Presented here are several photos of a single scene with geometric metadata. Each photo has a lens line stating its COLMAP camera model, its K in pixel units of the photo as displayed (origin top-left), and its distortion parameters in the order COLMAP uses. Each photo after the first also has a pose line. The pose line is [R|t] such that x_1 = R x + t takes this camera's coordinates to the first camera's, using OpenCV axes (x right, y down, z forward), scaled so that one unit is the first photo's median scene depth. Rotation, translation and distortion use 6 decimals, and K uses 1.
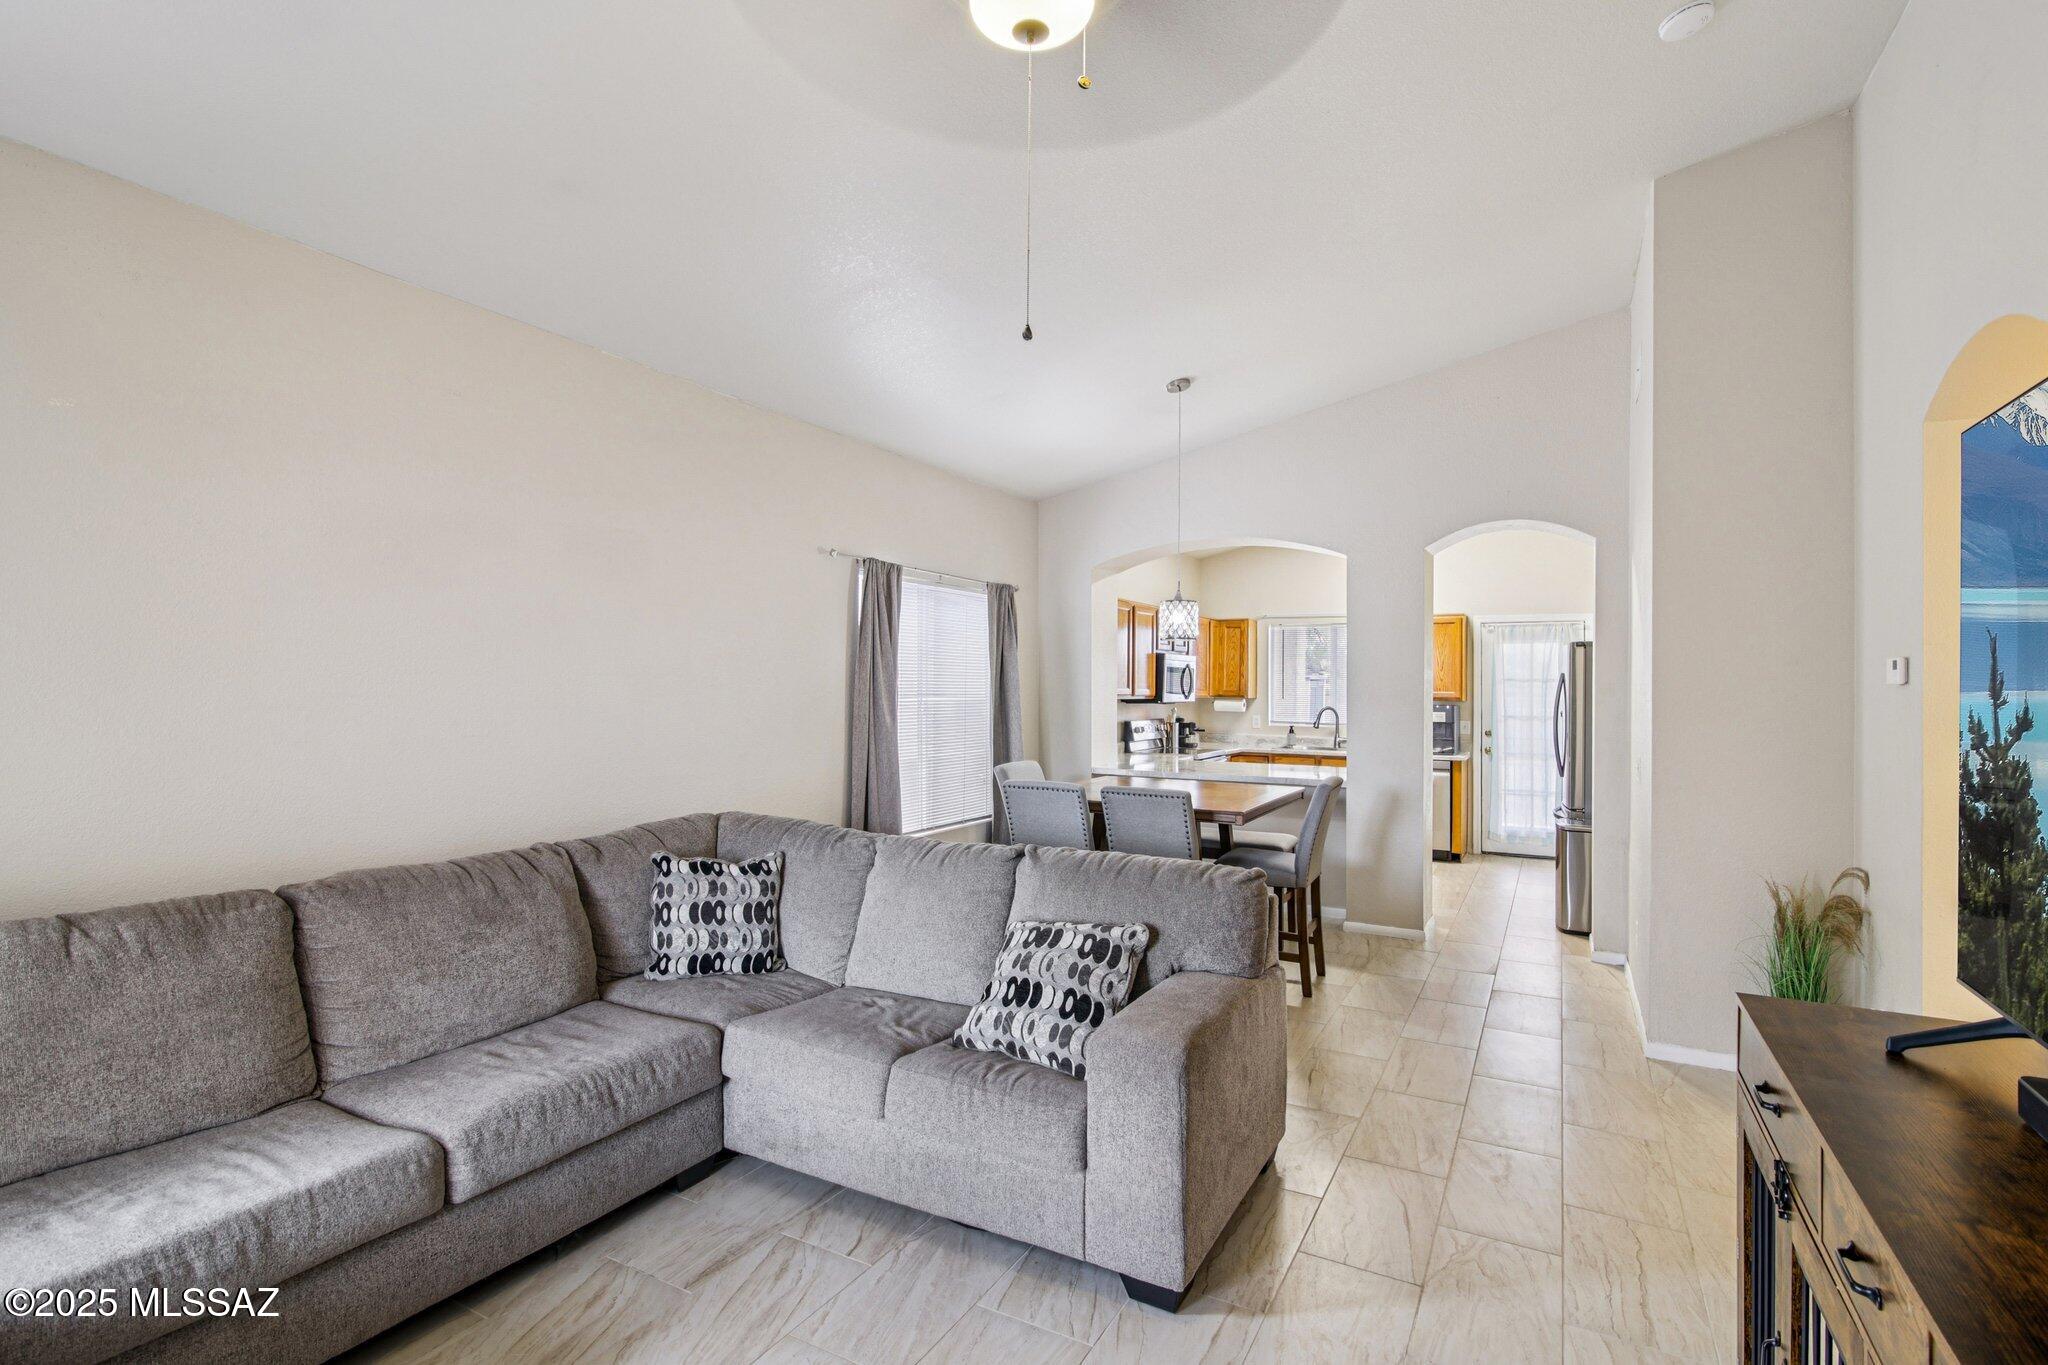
lens RADIAL K [[948.1, 0, 1038.1], [0, 948.1, 674.4], [0, 0, 1]] dist [-0.018547, 0.001432]
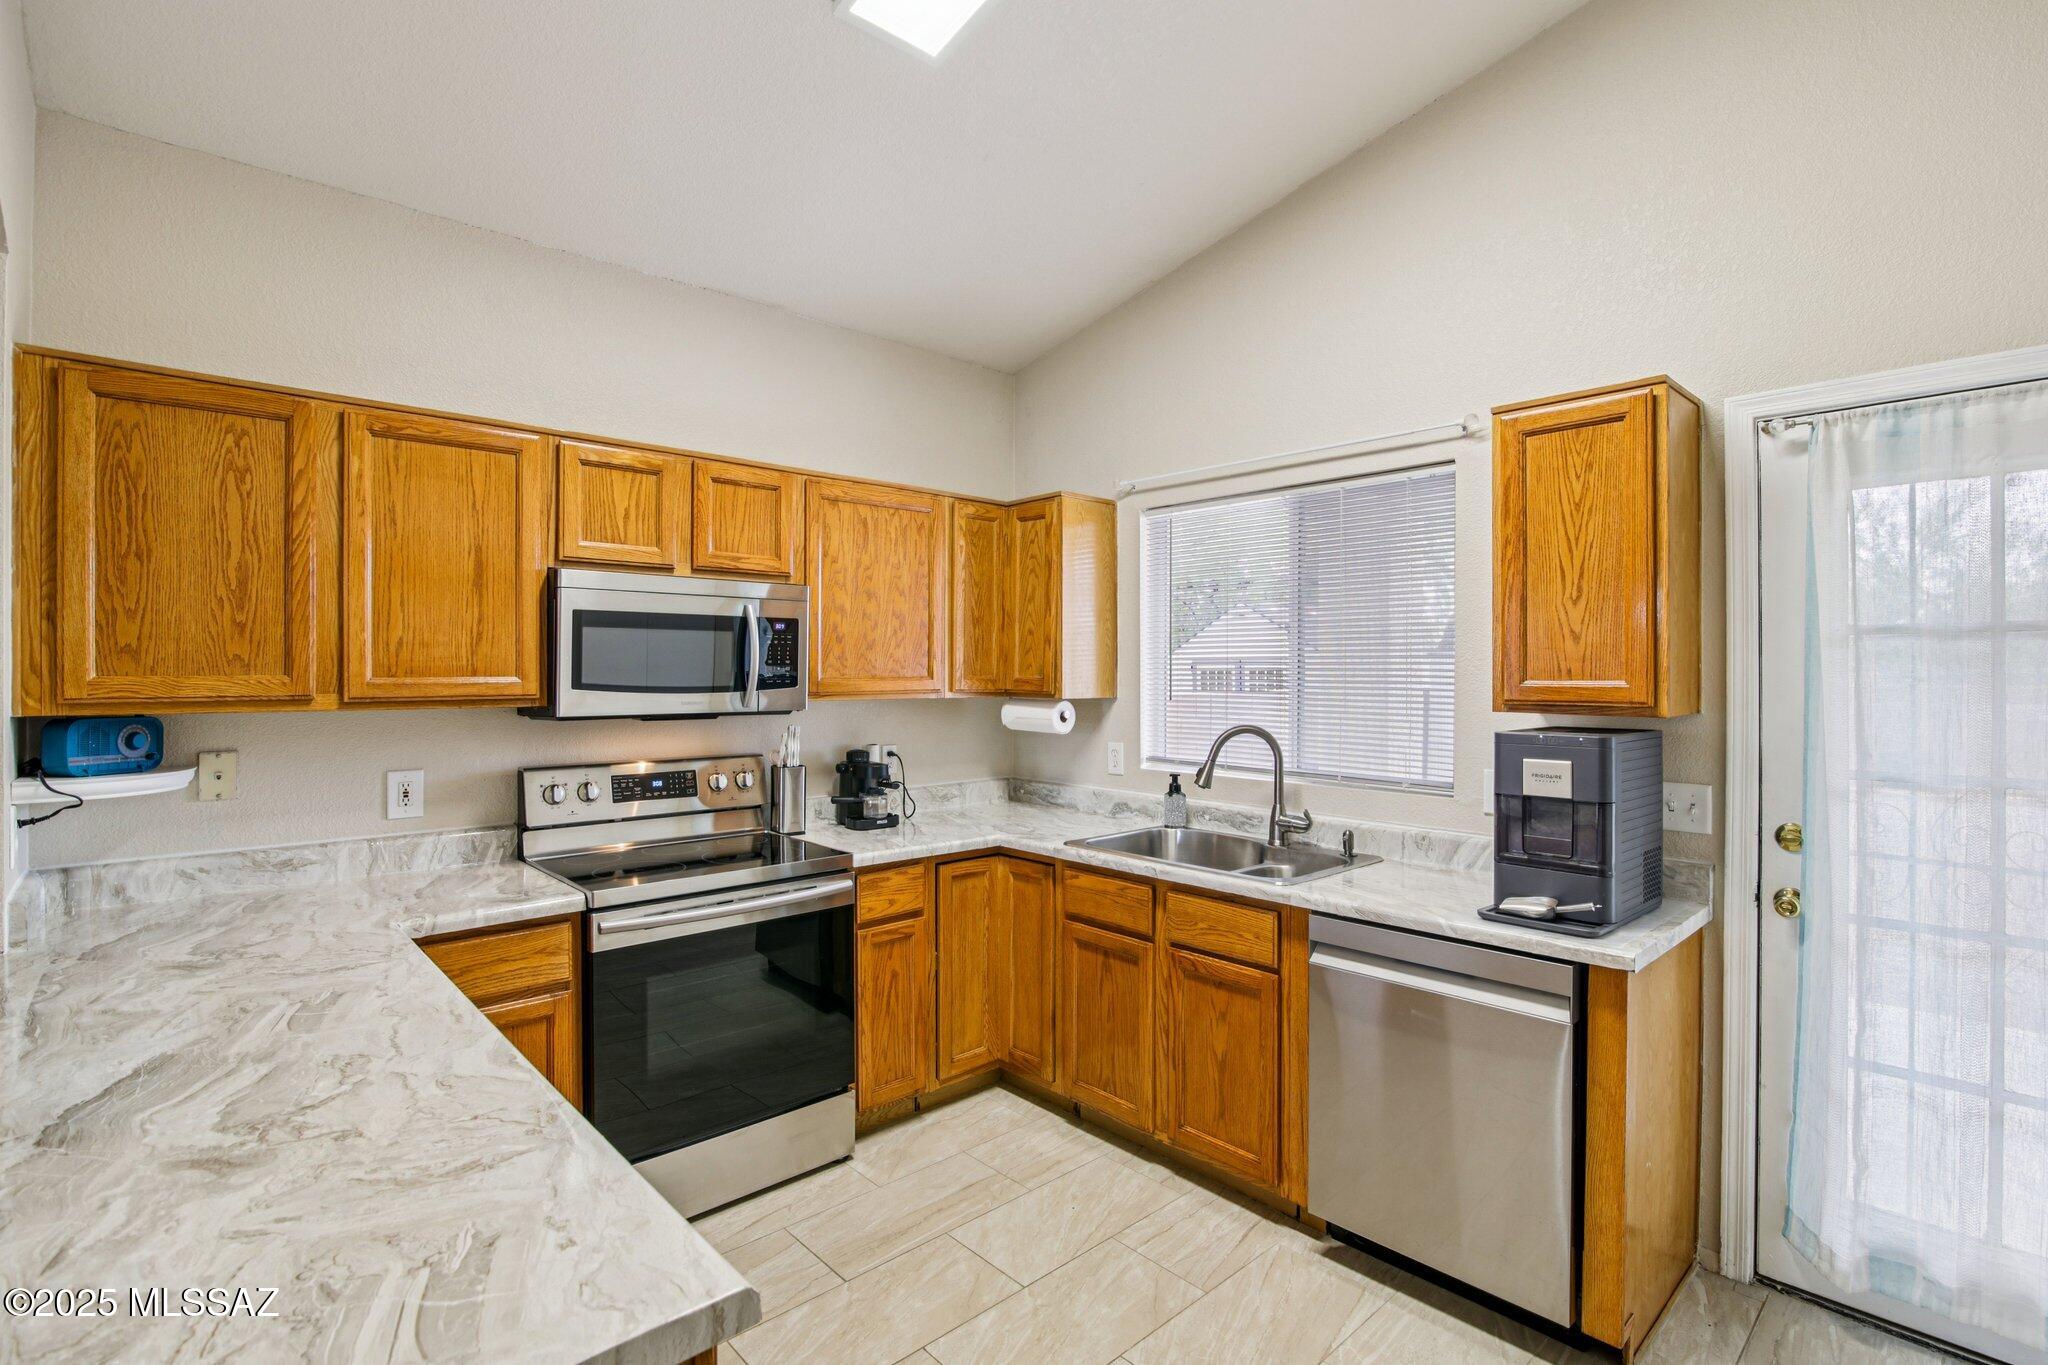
lens RADIAL K [[948.1, 0, 1018.7], [0, 948.1, 676.3], [0, 0, 1]] dist [-0.018547, 0.001432]
pose [[0.946944, -0.008074, -0.321298, 0.379106], [0.012240, 0.999865, 0.010949, 0.012908], [0.321166, -0.014301, 0.946915, 0.725243]]
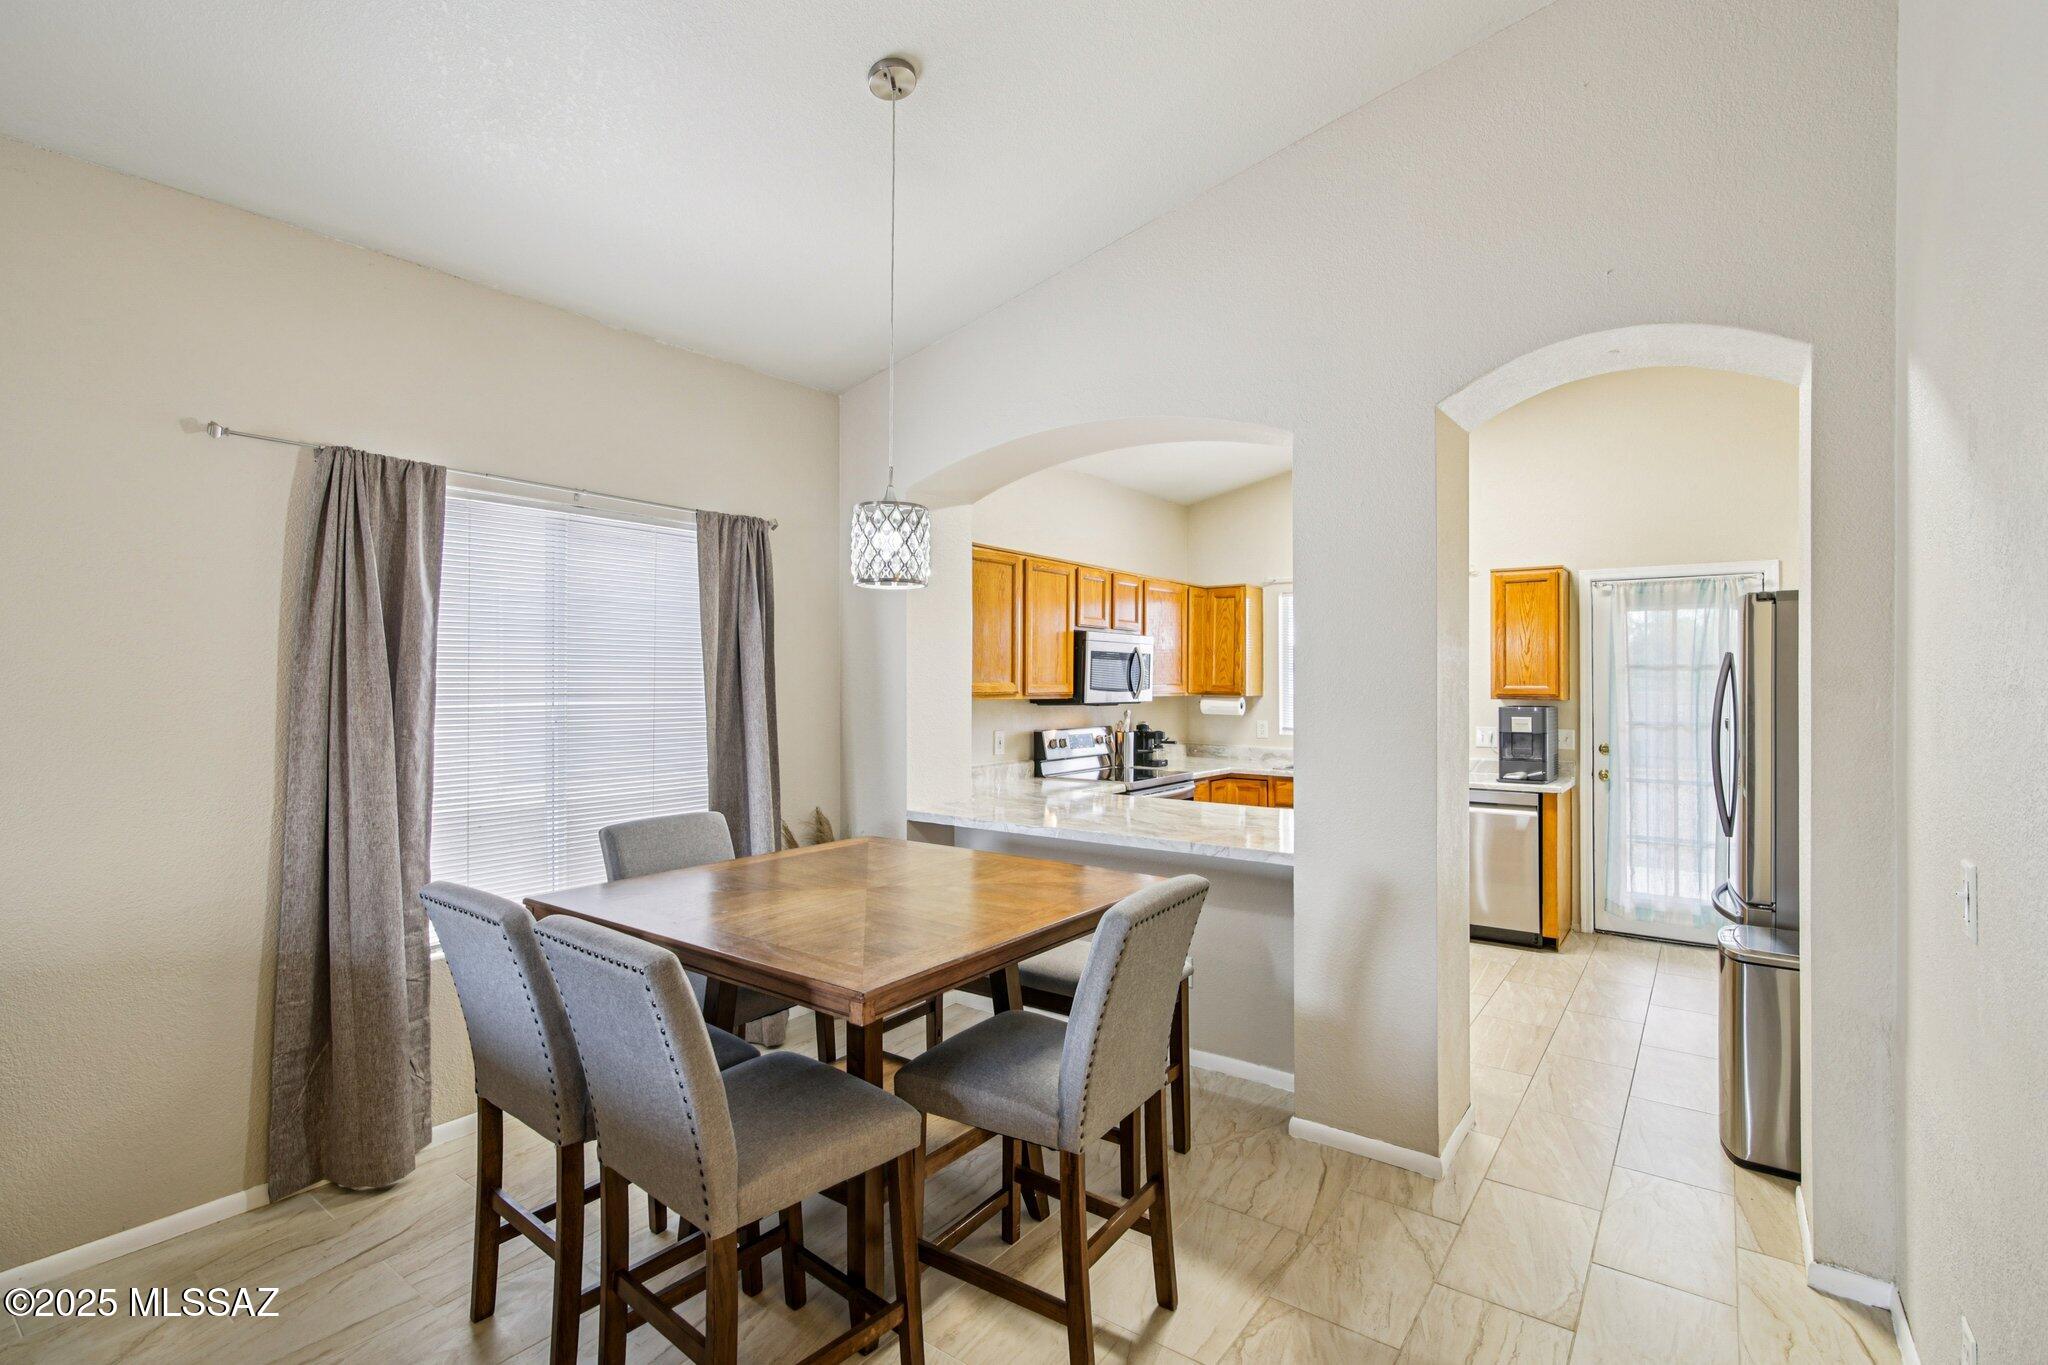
lens RADIAL K [[948.1, 0, 1022.8], [0, 948.1, 667.7], [0, 0, 1]] dist [-0.018547, 0.001432]
pose [[0.991477, -0.007901, -0.130043, 0.171675], [0.007626, 0.999968, -0.002614, 0.004977], [0.130060, 0.001600, 0.991505, 0.316940]]
